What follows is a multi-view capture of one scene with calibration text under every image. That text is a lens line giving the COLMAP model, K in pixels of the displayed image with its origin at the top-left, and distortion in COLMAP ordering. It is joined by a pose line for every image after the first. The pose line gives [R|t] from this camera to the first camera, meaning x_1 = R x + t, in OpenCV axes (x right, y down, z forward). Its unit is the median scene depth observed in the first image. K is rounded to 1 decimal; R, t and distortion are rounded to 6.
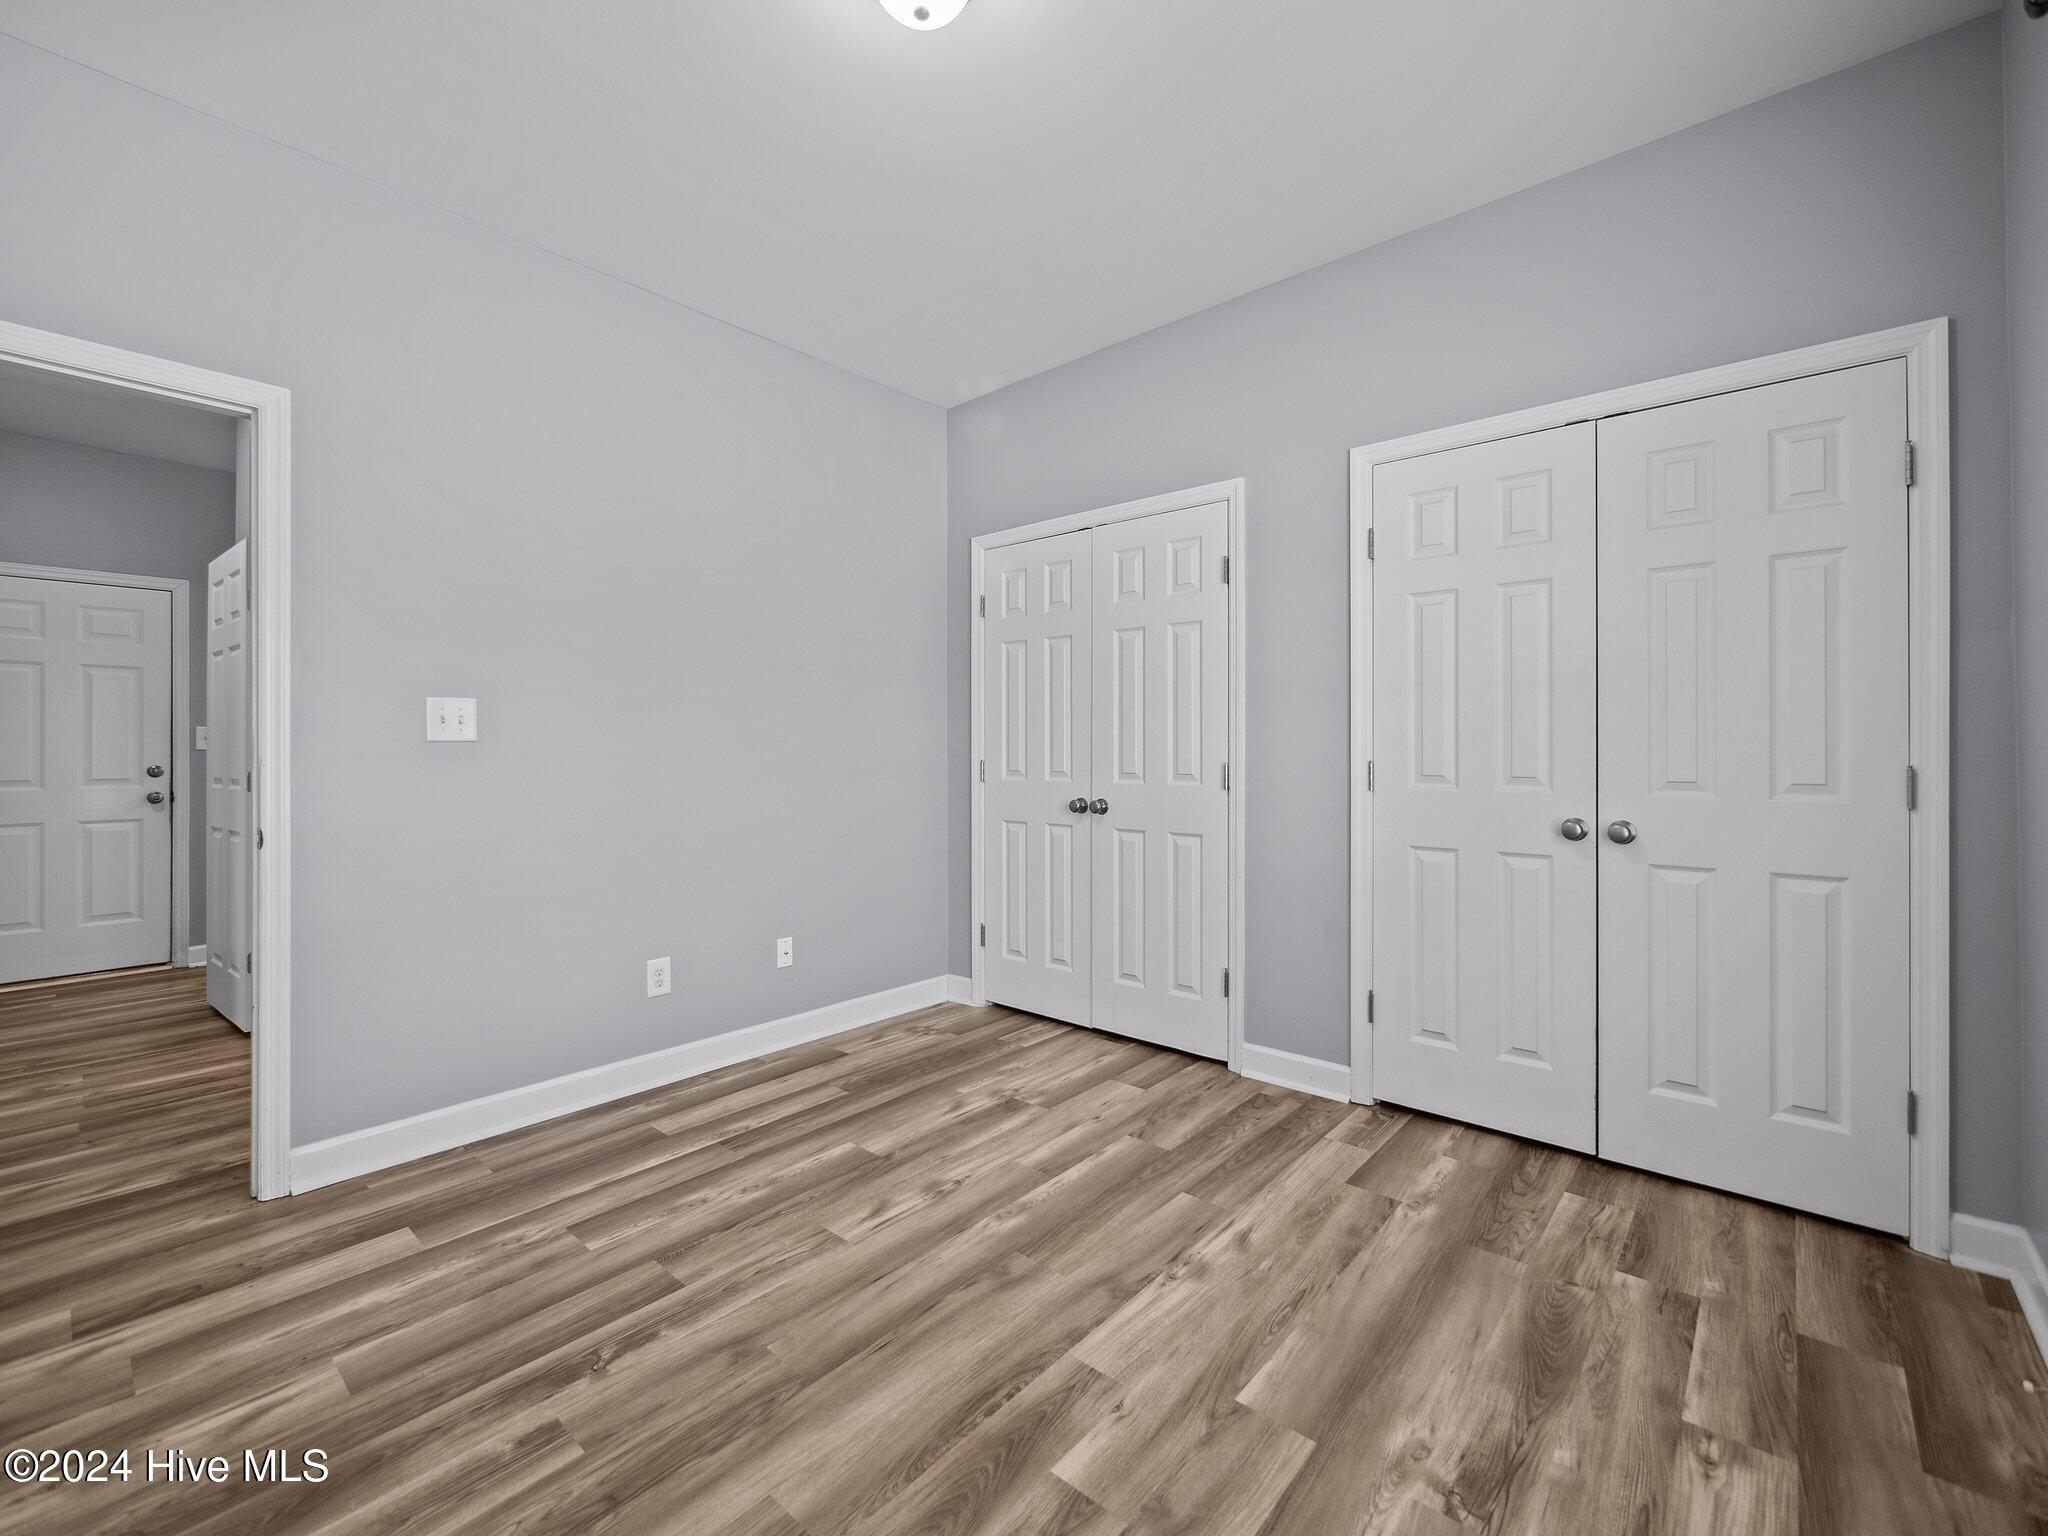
lens RADIAL K [[870.2, 0, 1025.0], [0, 870.2, 753.0], [0, 0, 1]] dist [-0.000741, -0.000588]
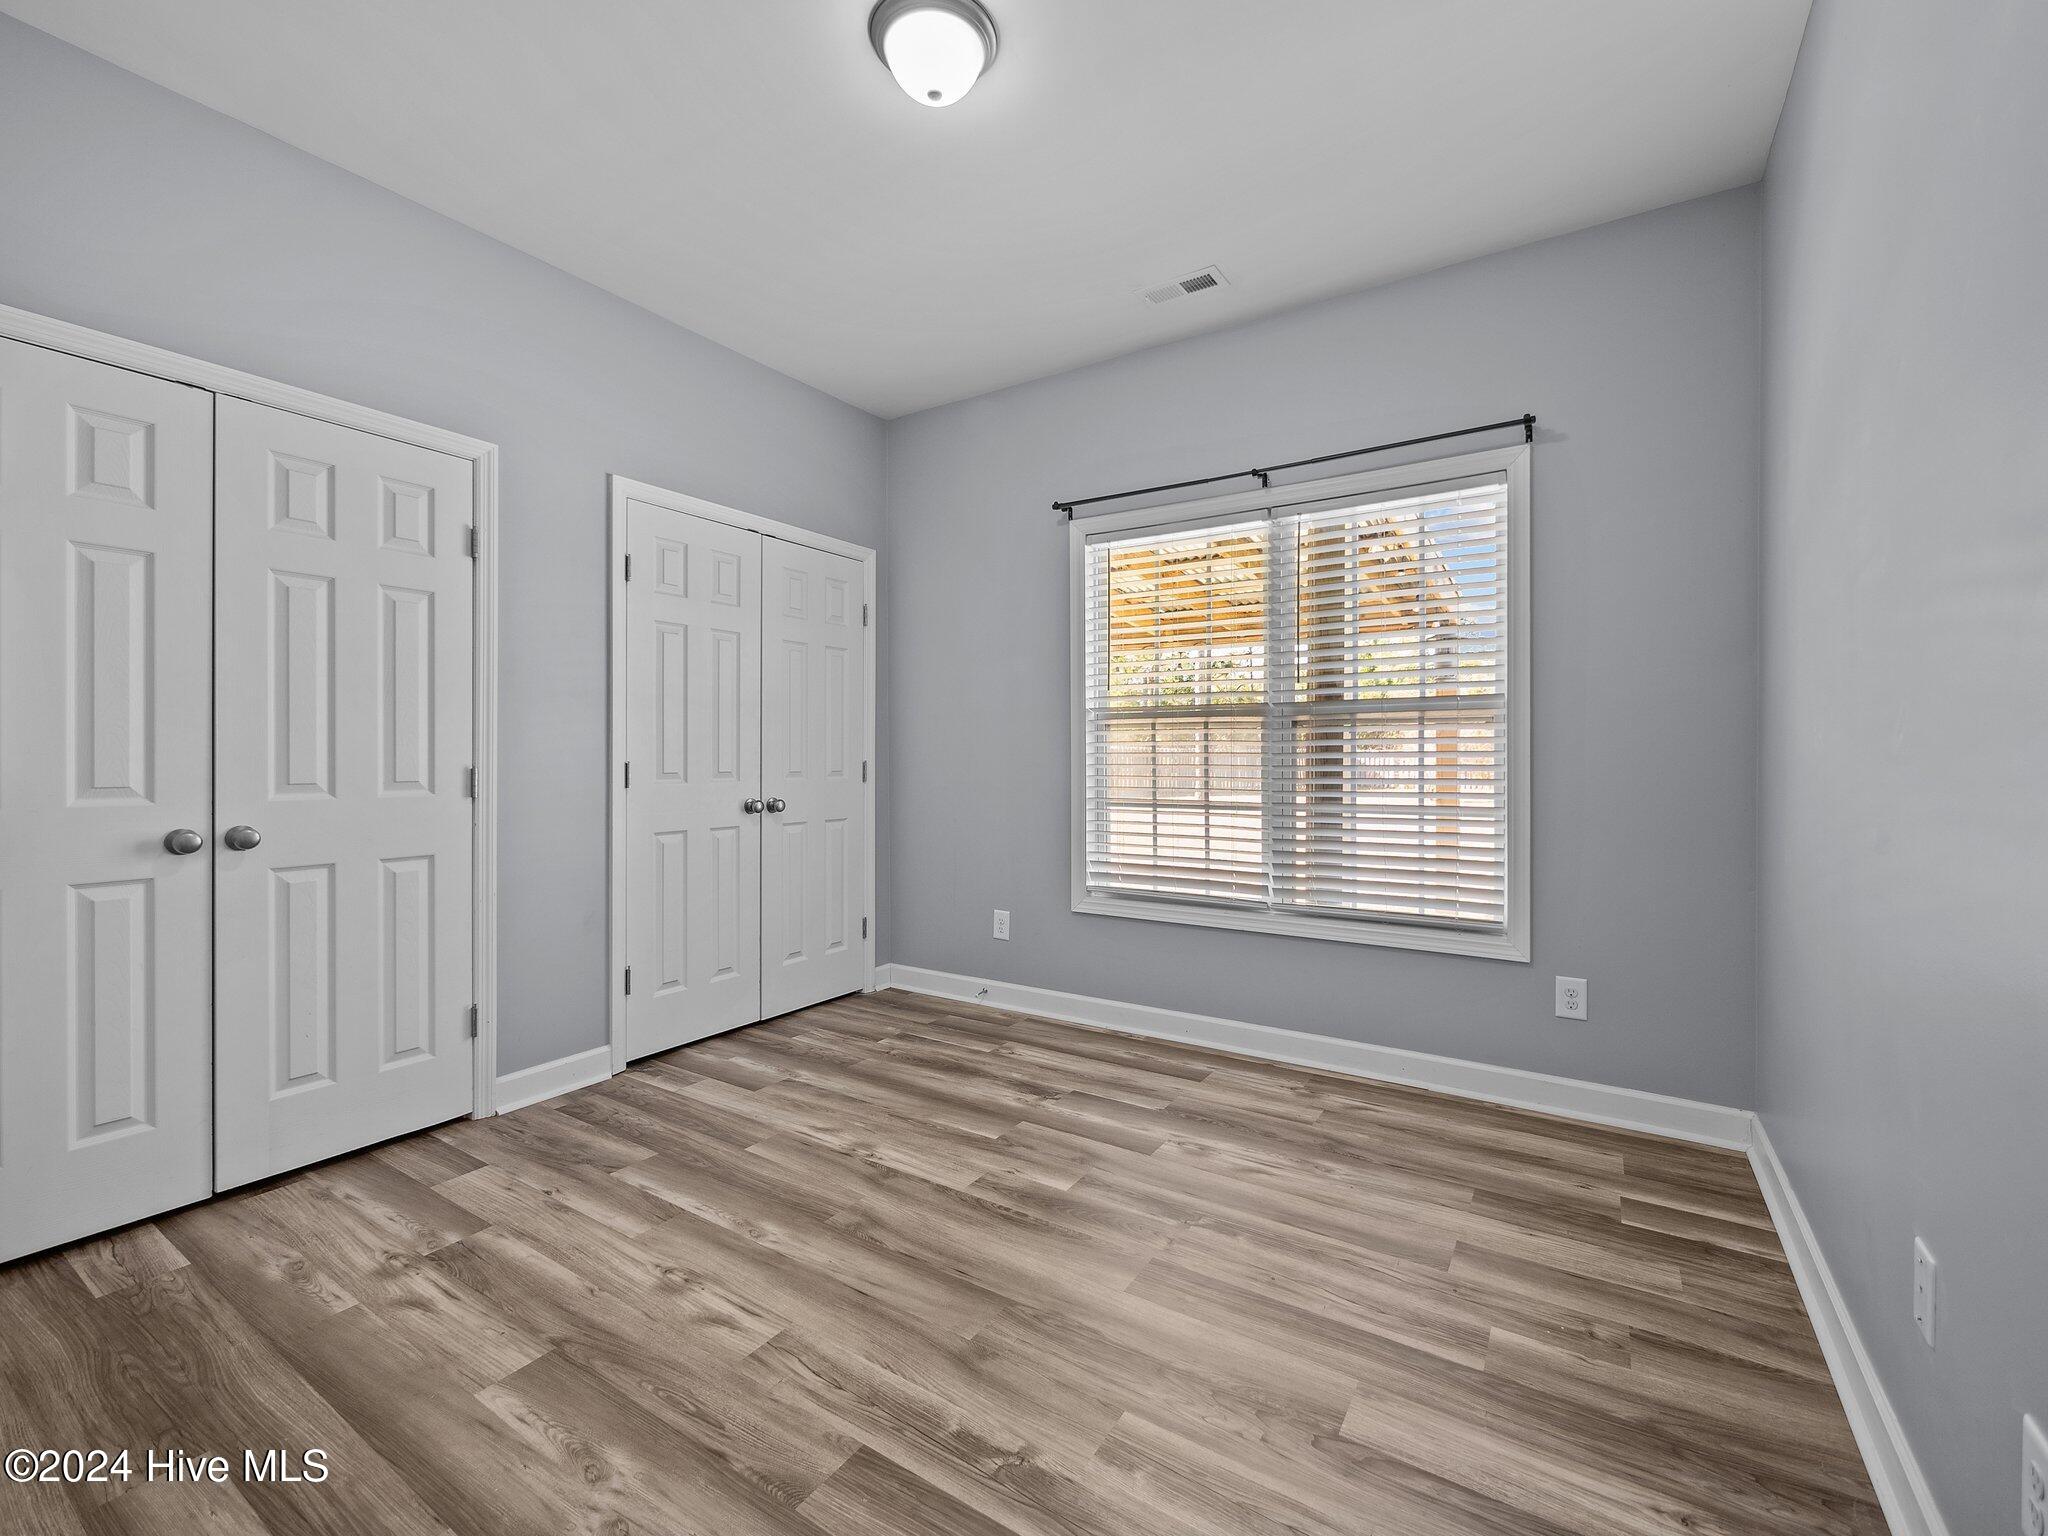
lens RADIAL K [[870.2, 0, 1025.0], [0, 870.2, 753.0], [0, 0, 1]] dist [-0.000741, -0.000588]
pose [[-0.140253, 0.004721, 0.990104, -0.992727], [0.001675, 0.999988, -0.004530, 0.003953], [-0.990114, 0.001023, -0.140259, 0.815844]]
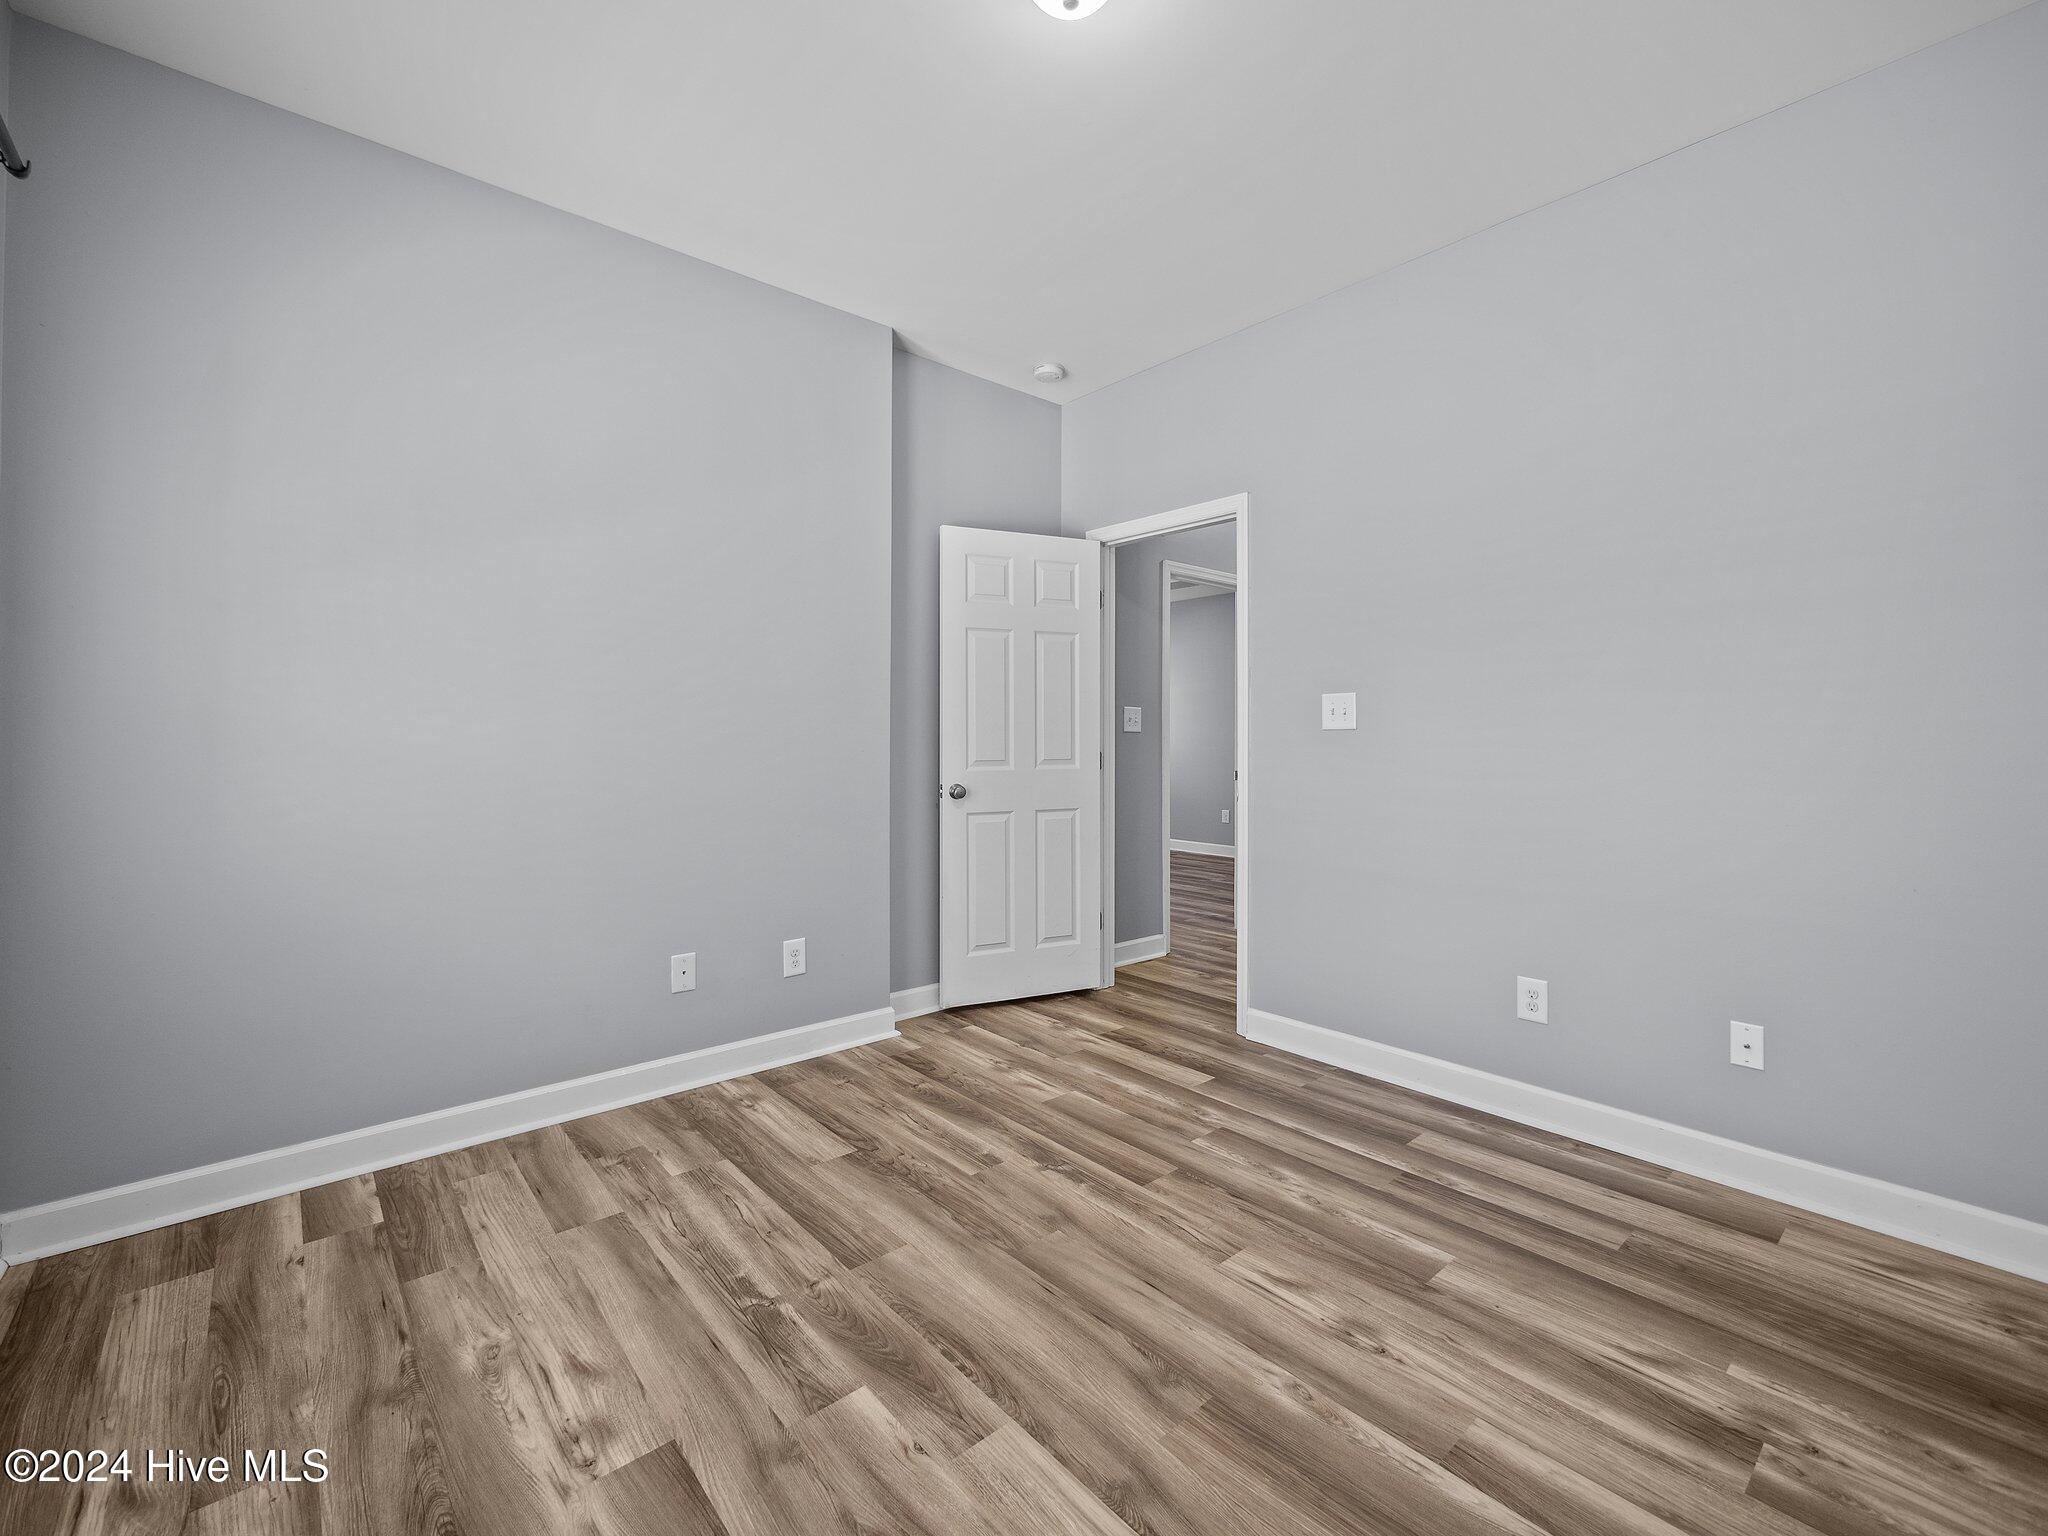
lens RADIAL K [[870.2, 0, 1025.0], [0, 870.2, 753.0], [0, 0, 1]] dist [-0.000741, -0.000588]
pose [[-0.136416, 0.019591, -0.990458, 0.683873], [0.000752, 0.999806, 0.019672, -0.007126], [0.990651, 0.001939, -0.136404, 0.847064]]
